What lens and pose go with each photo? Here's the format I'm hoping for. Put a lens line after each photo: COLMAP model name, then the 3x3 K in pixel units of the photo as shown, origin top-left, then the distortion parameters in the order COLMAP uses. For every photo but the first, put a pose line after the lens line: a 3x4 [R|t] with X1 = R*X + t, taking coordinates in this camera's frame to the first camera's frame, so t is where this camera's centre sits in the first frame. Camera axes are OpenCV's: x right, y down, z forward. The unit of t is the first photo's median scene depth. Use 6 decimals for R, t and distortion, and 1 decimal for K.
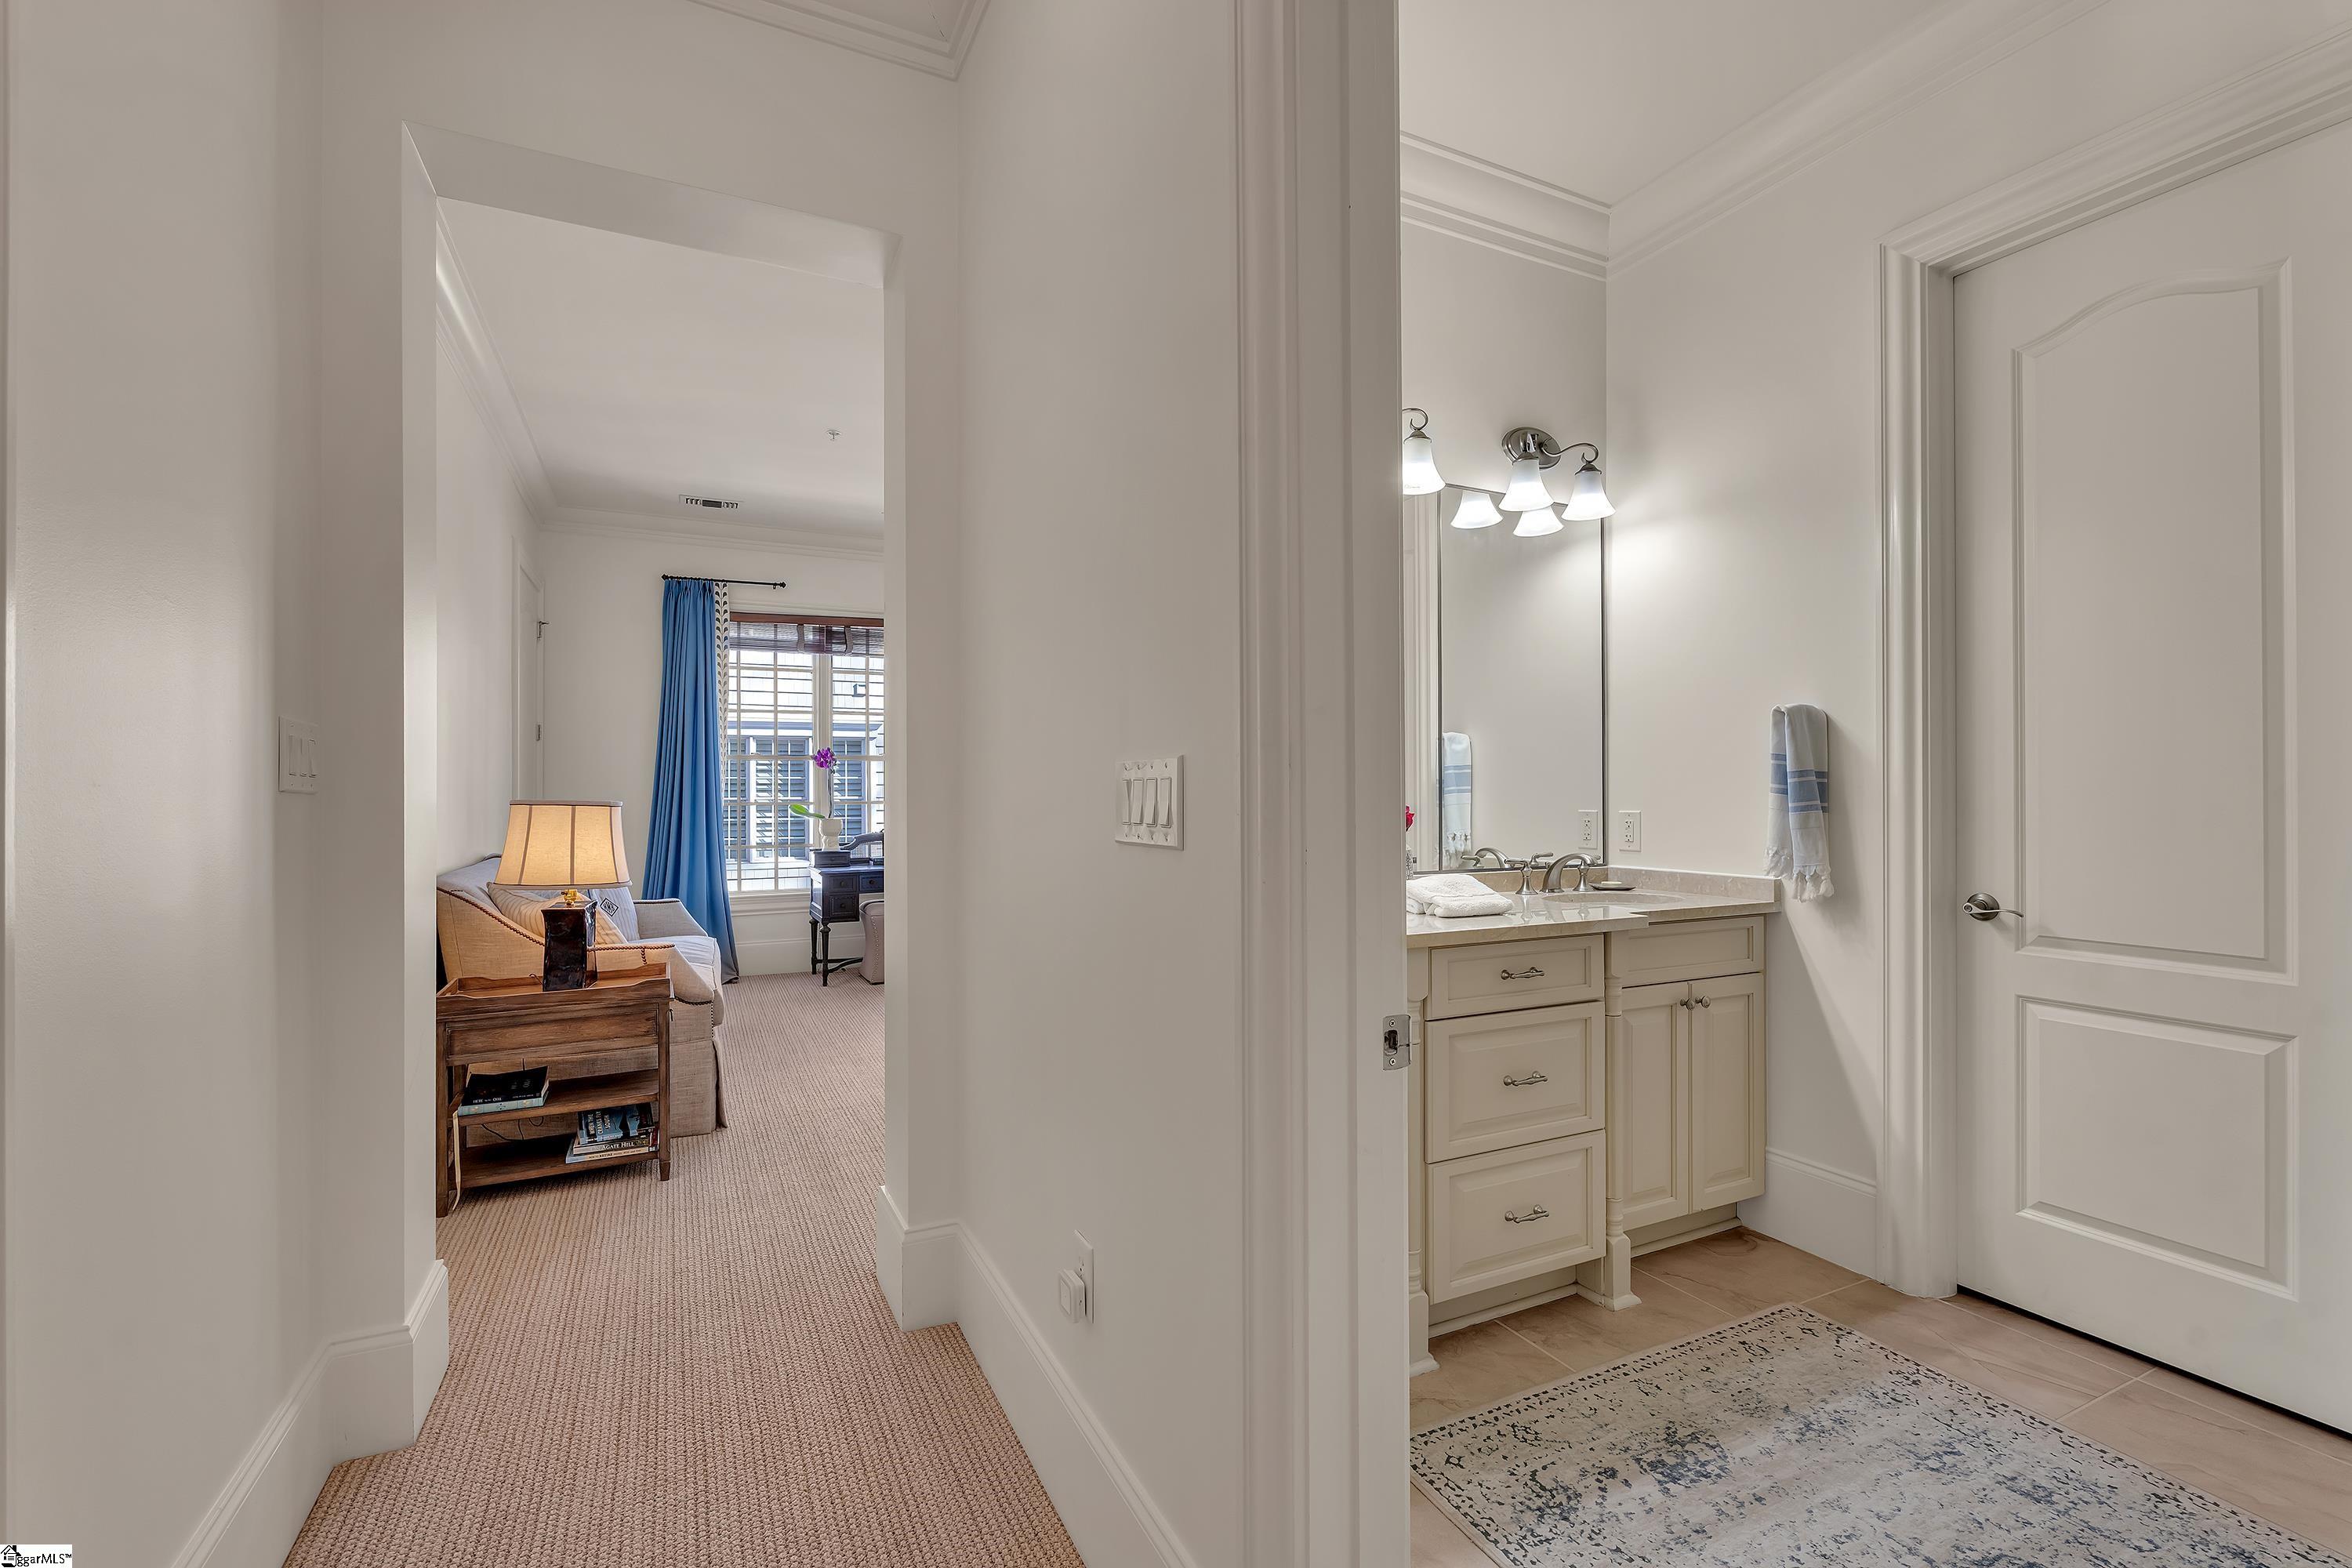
lens RADIAL K [[1017.0, 0, 1172.8], [0, 1017.0, 784.5], [0, 0, 1]] dist [-0.007178, 0.000697]
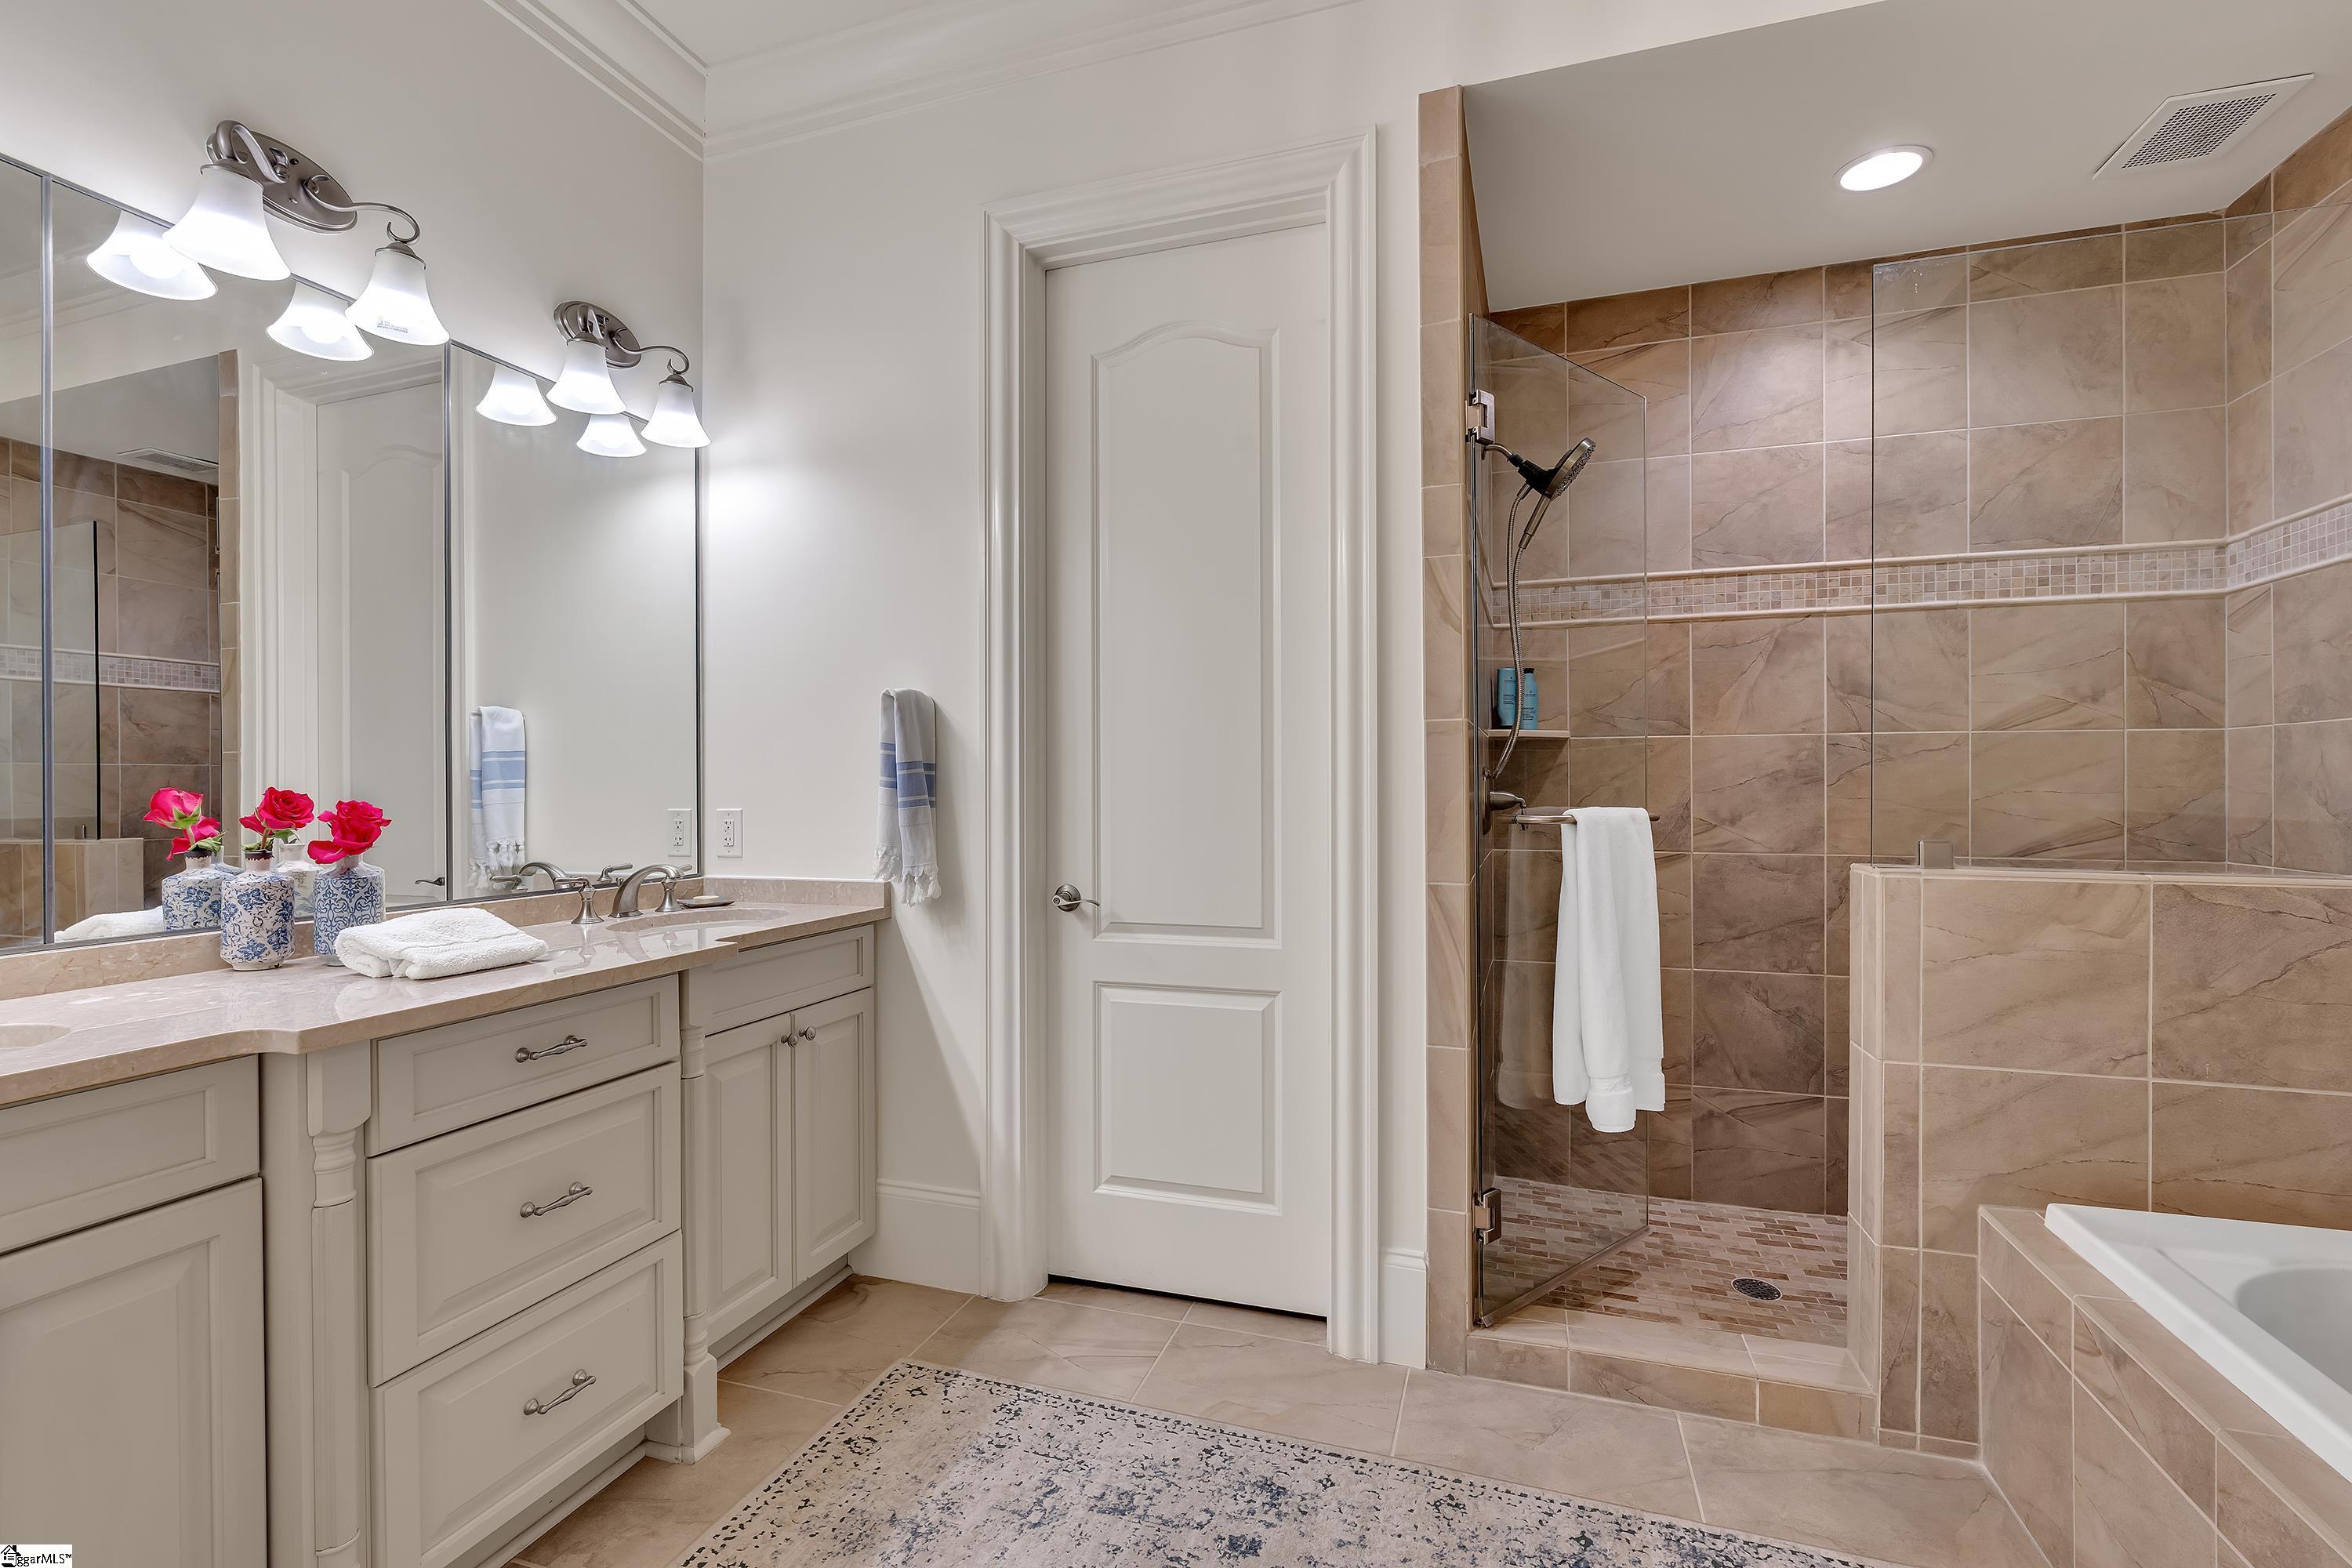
lens RADIAL K [[1017.0, 0, 1182.2], [0, 1017.0, 787.4], [0, 0, 1]] dist [-0.007178, 0.000697]
pose [[0.692327, -0.004293, 0.721571, 0.137975], [-0.001844, 0.999969, 0.007718, 0.001585], [-0.721581, -0.006674, 0.692298, 0.203183]]
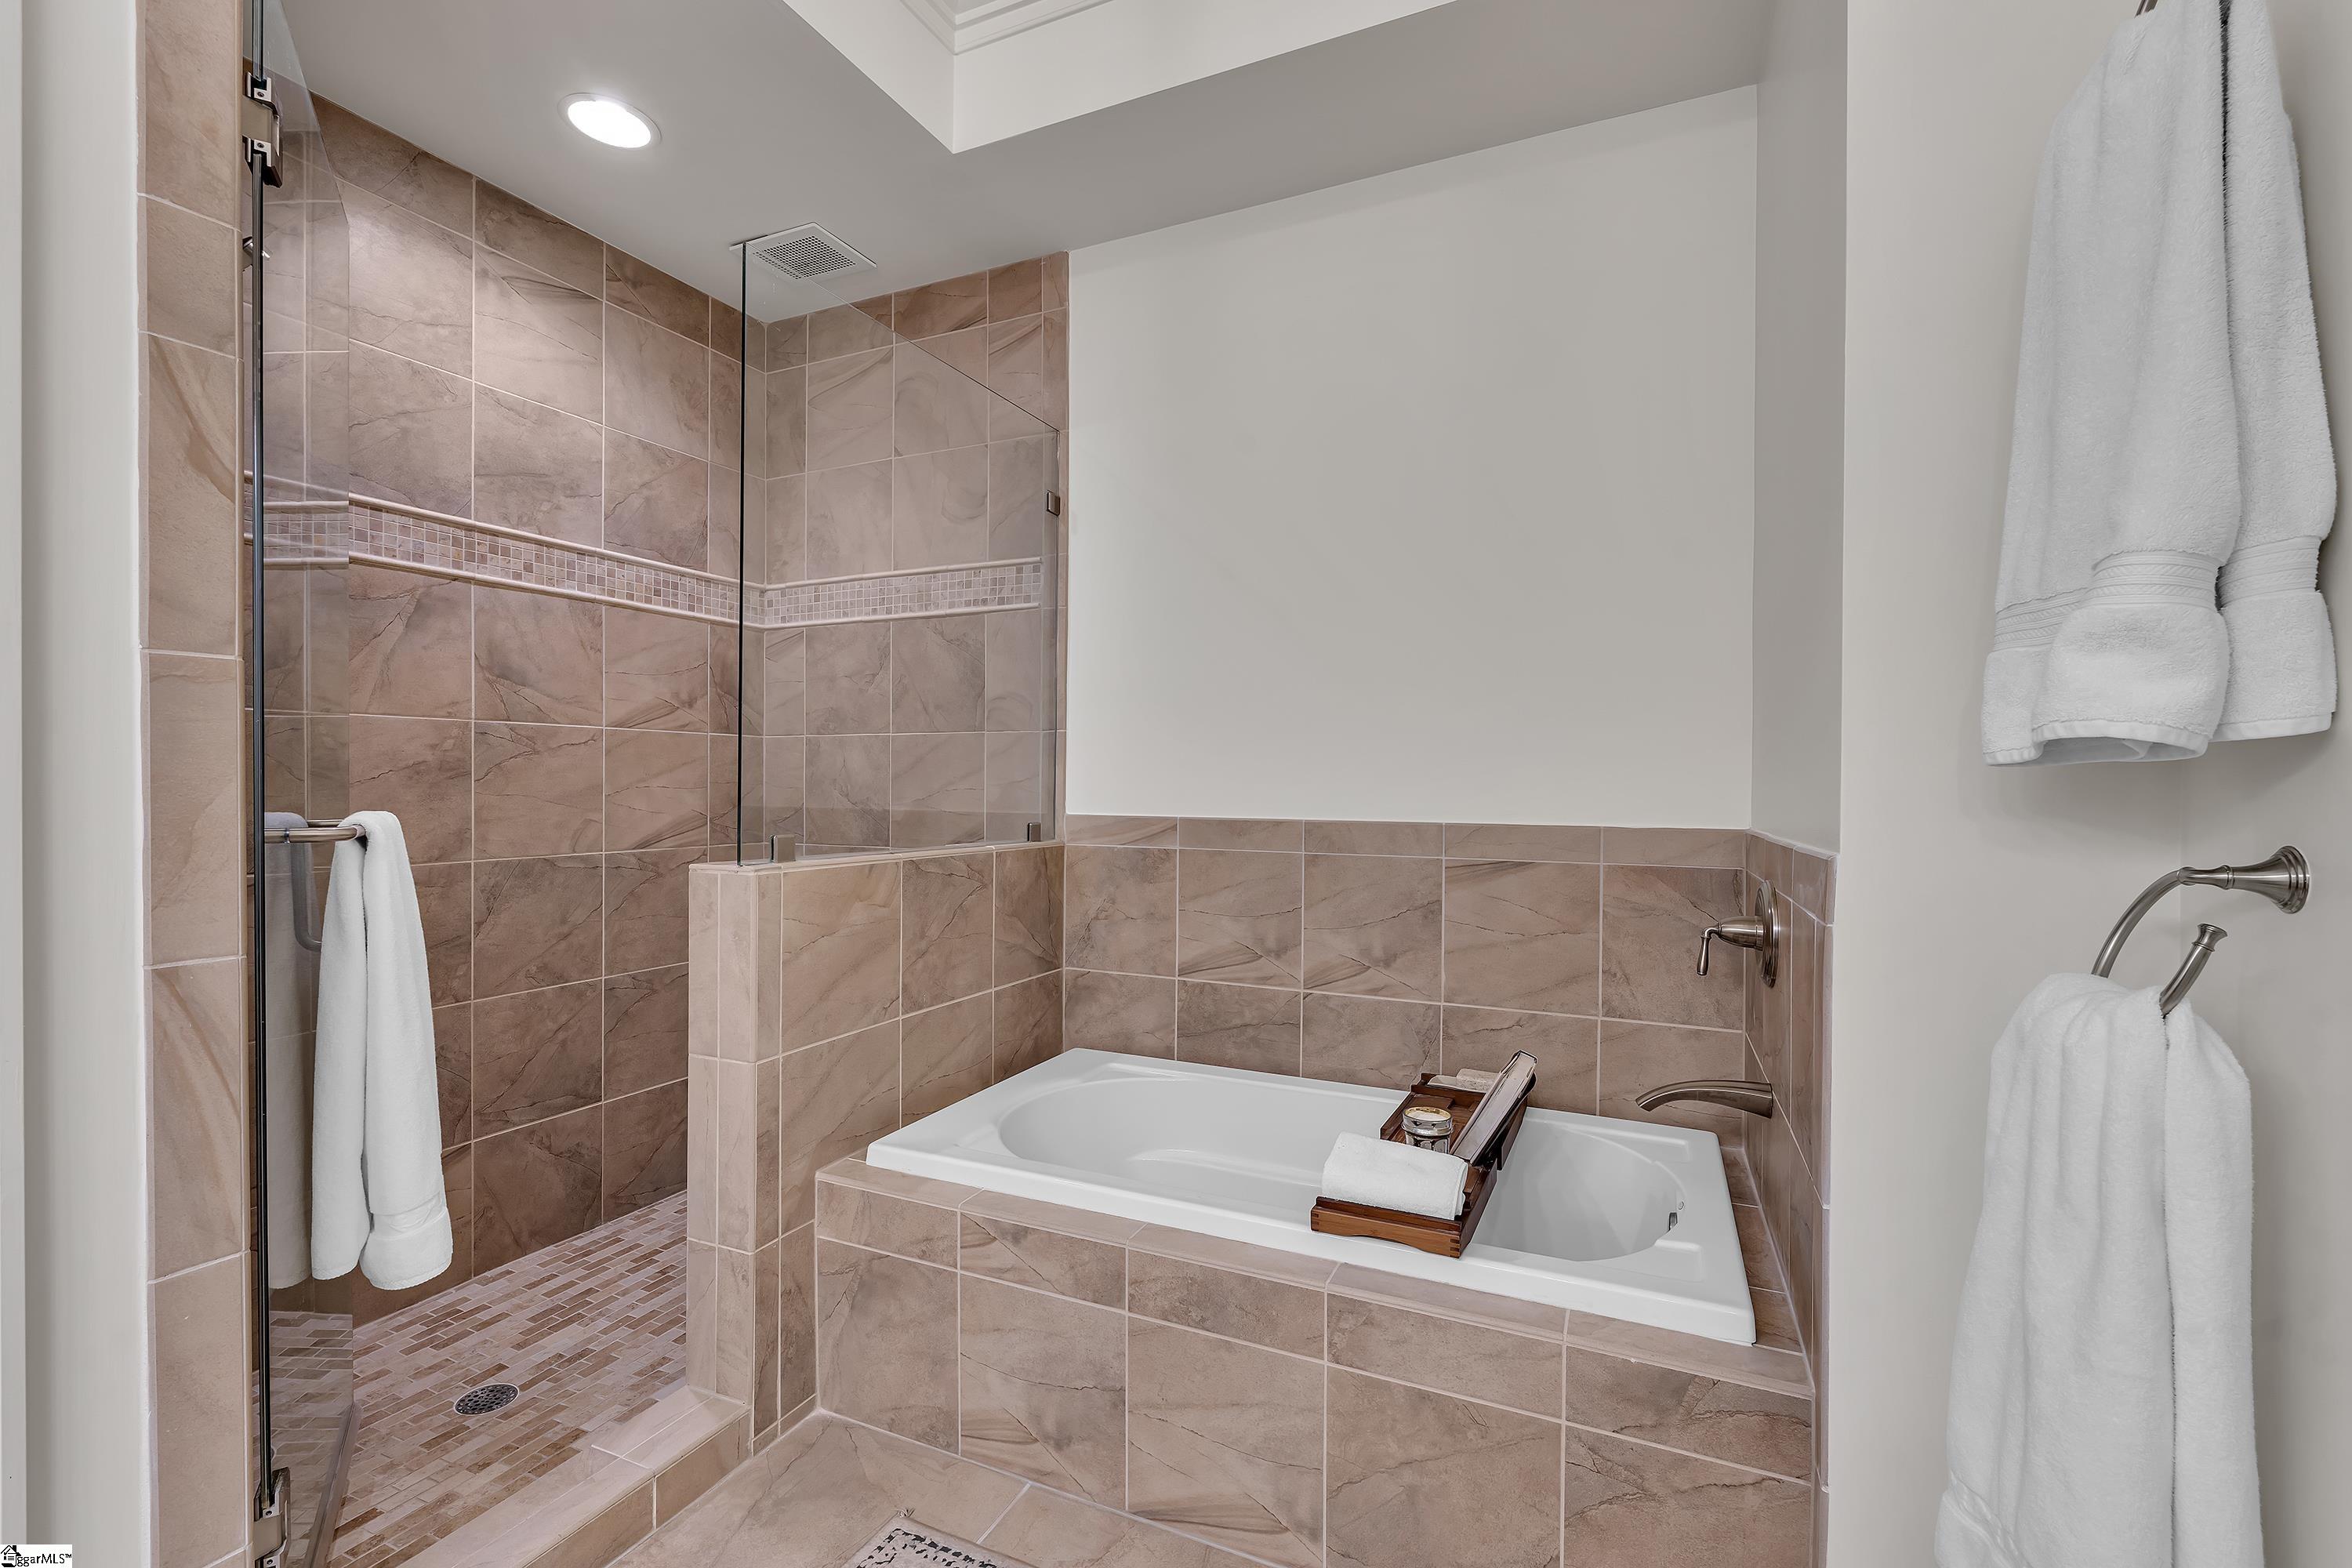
lens RADIAL K [[1017.0, 0, 1172.3], [0, 1017.0, 786.1], [0, 0, 1]] dist [-0.007178, 0.000697]
pose [[-0.629323, -0.006432, 0.777117, 0.269614], [-0.009433, 0.999955, 0.000637, 0.005329], [-0.777086, -0.006930, -0.629356, 0.553515]]
